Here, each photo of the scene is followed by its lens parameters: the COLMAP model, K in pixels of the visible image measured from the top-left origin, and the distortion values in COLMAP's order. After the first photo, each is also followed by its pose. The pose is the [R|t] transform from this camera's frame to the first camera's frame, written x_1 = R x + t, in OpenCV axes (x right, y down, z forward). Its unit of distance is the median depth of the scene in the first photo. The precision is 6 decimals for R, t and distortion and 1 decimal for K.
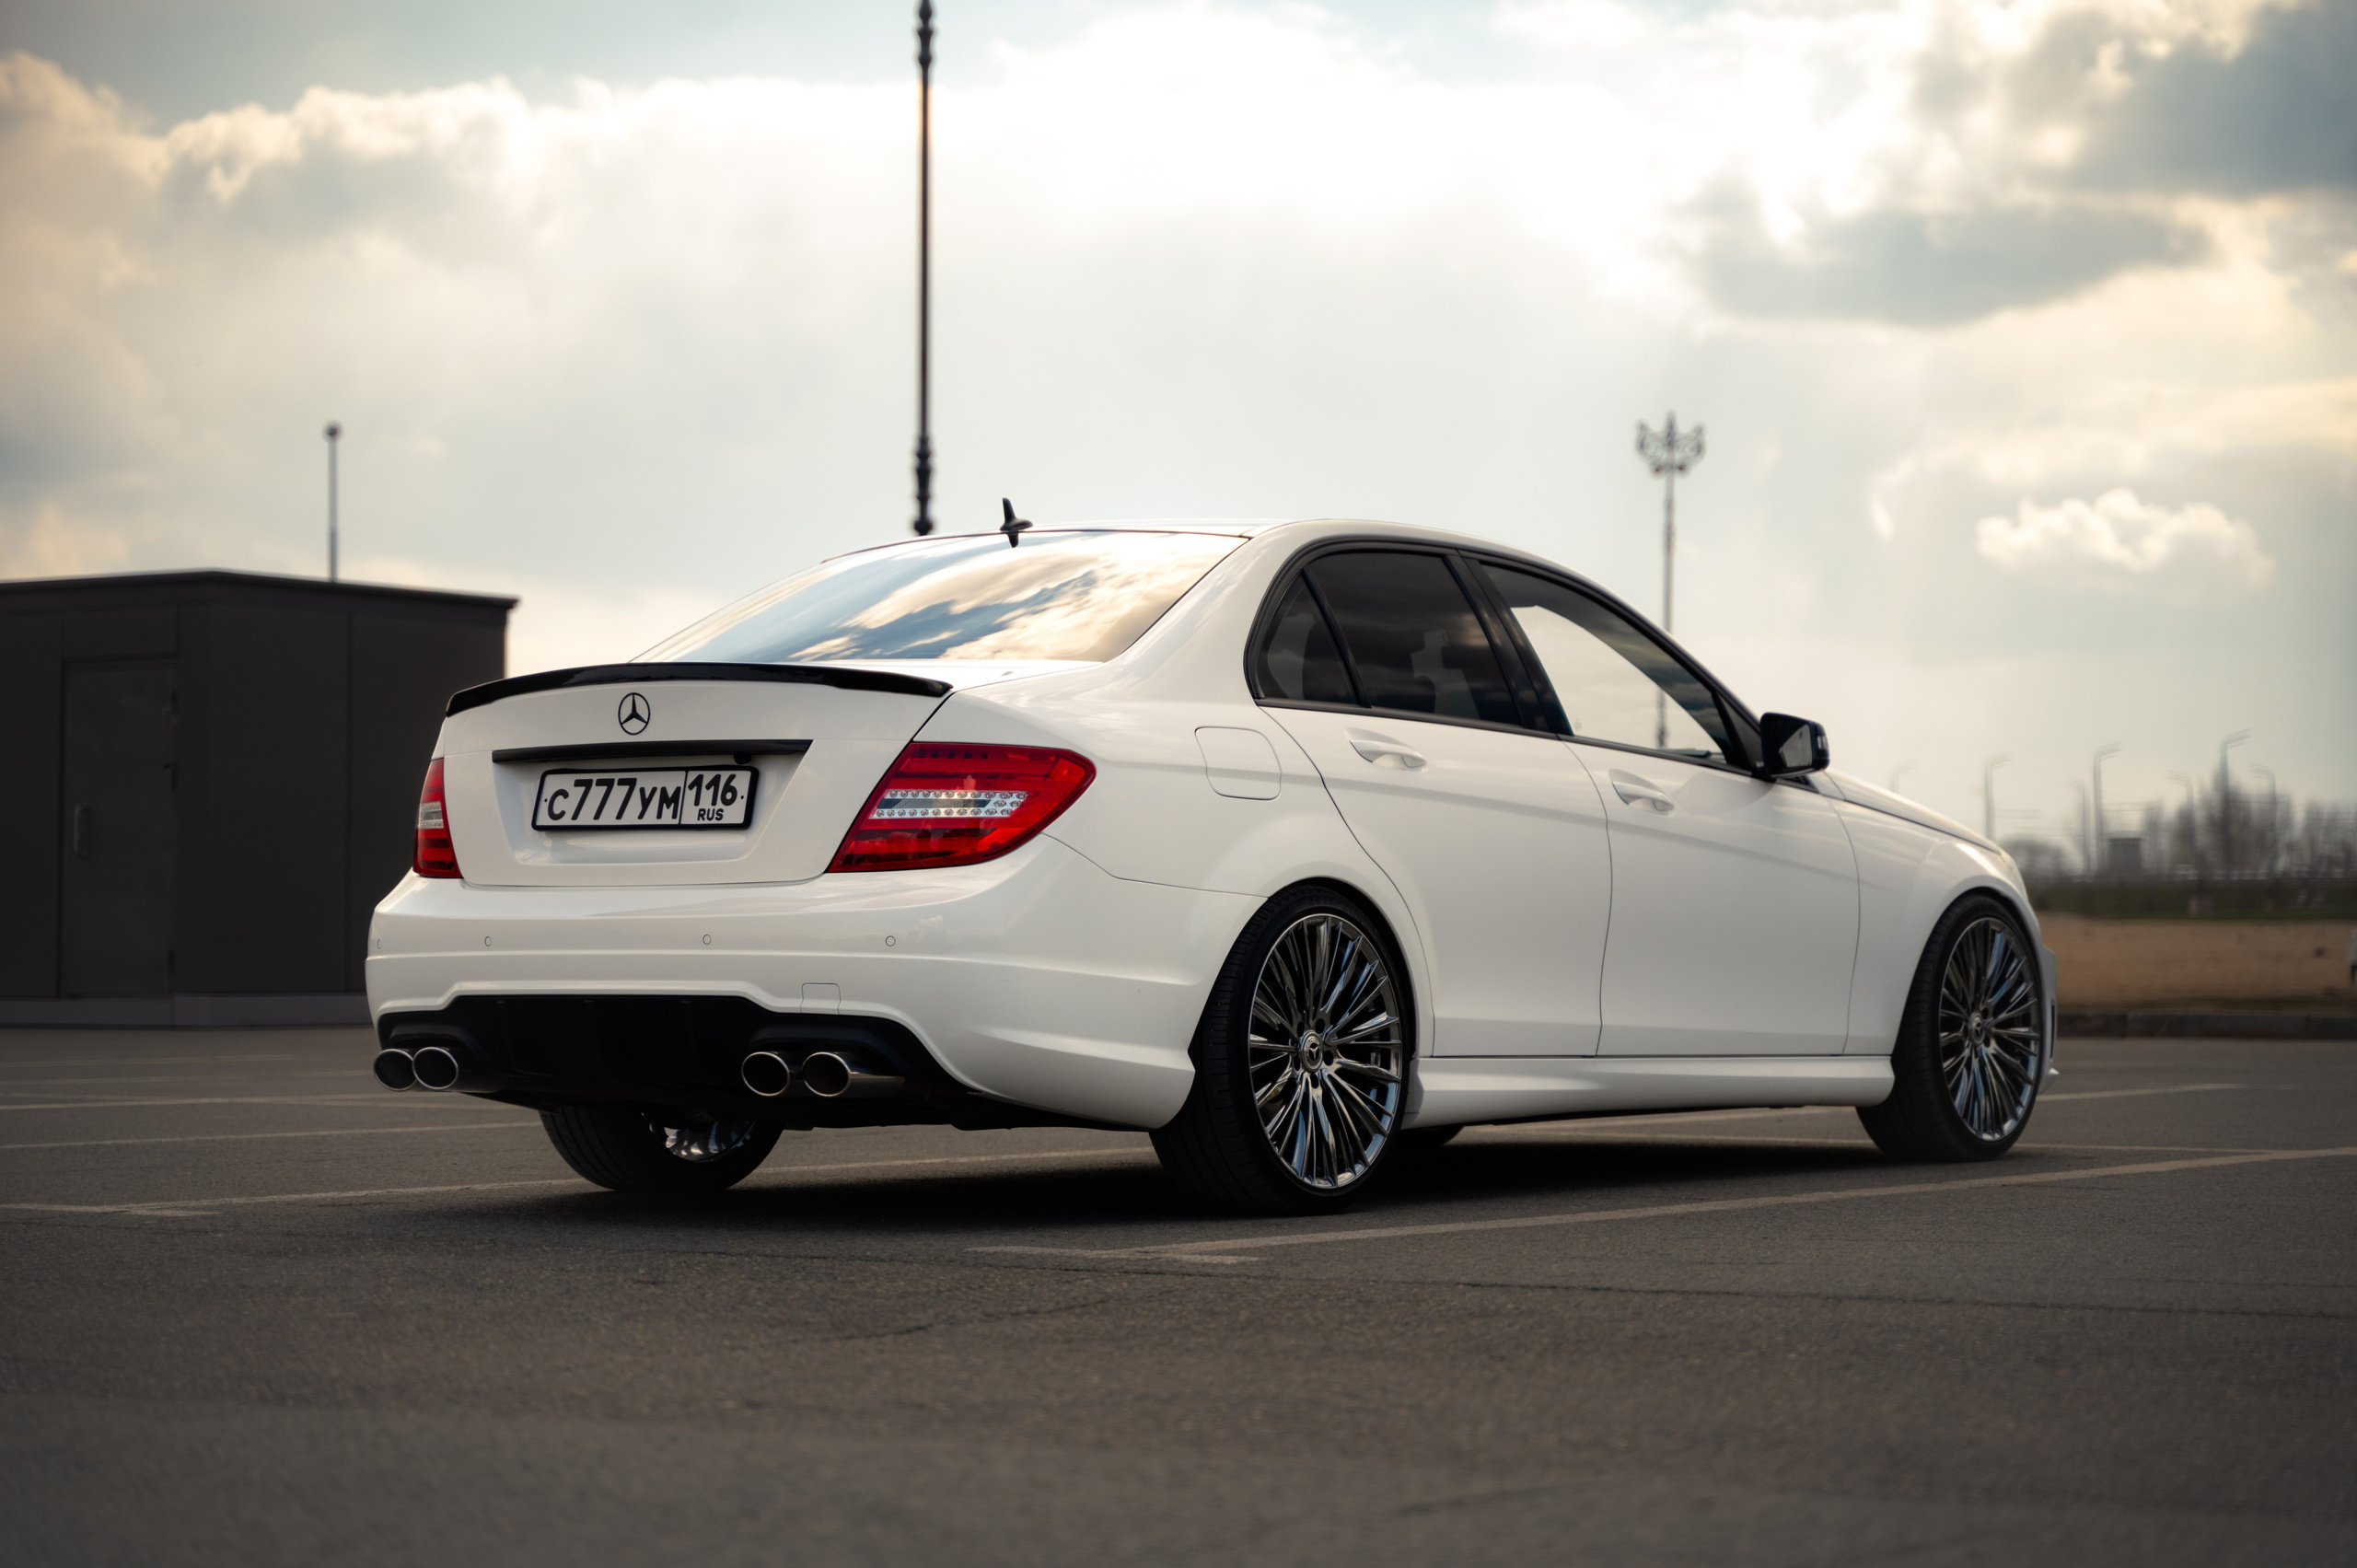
lens RADIAL K [[4869.9, 0, 1178.5], [0, 4869.9, 784.0], [0, 0, 1]] dist [0.034307, 0.011429]
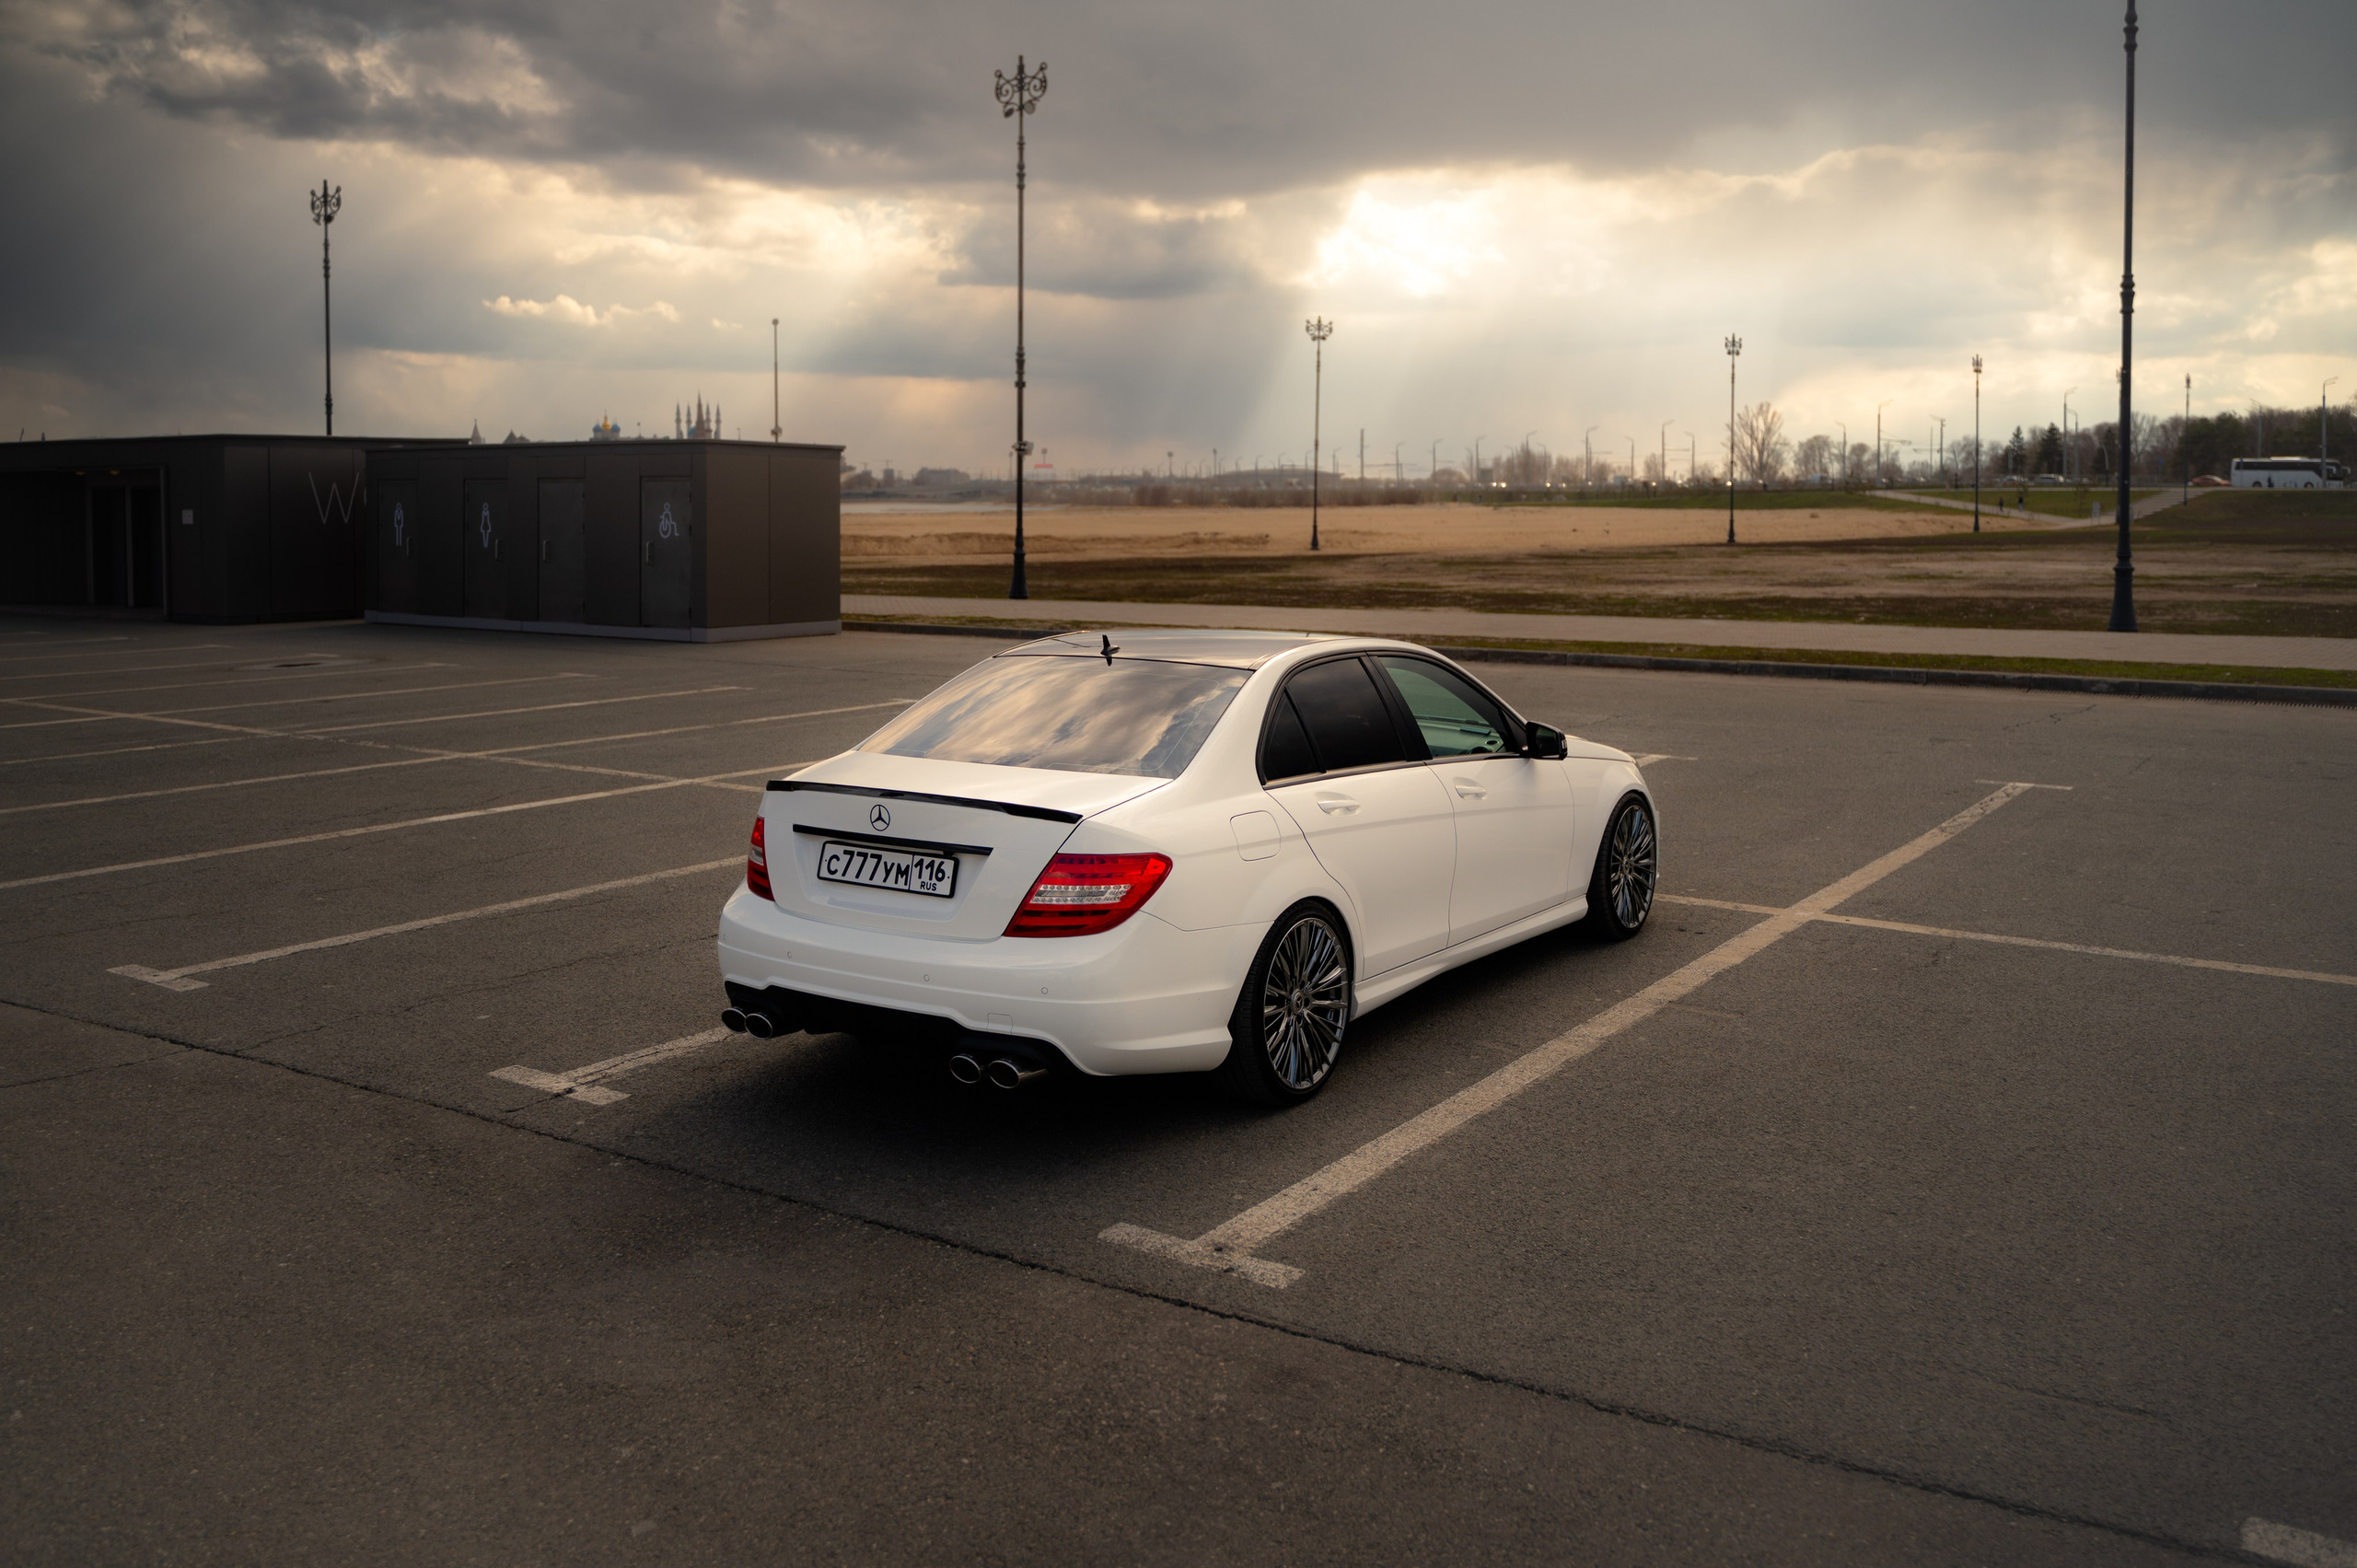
lens RADIAL K [[1942.7, 0, 1192.6], [0, 1942.7, 525.3], [0, 0, 1]] dist [-0.004925, 0.000639]
pose [[0.999139, -0.000724, 0.041493, -0.035816], [-0.000948, 0.999188, 0.040271, -0.135210], [-0.041488, -0.040276, 0.998327, 0.364844]]
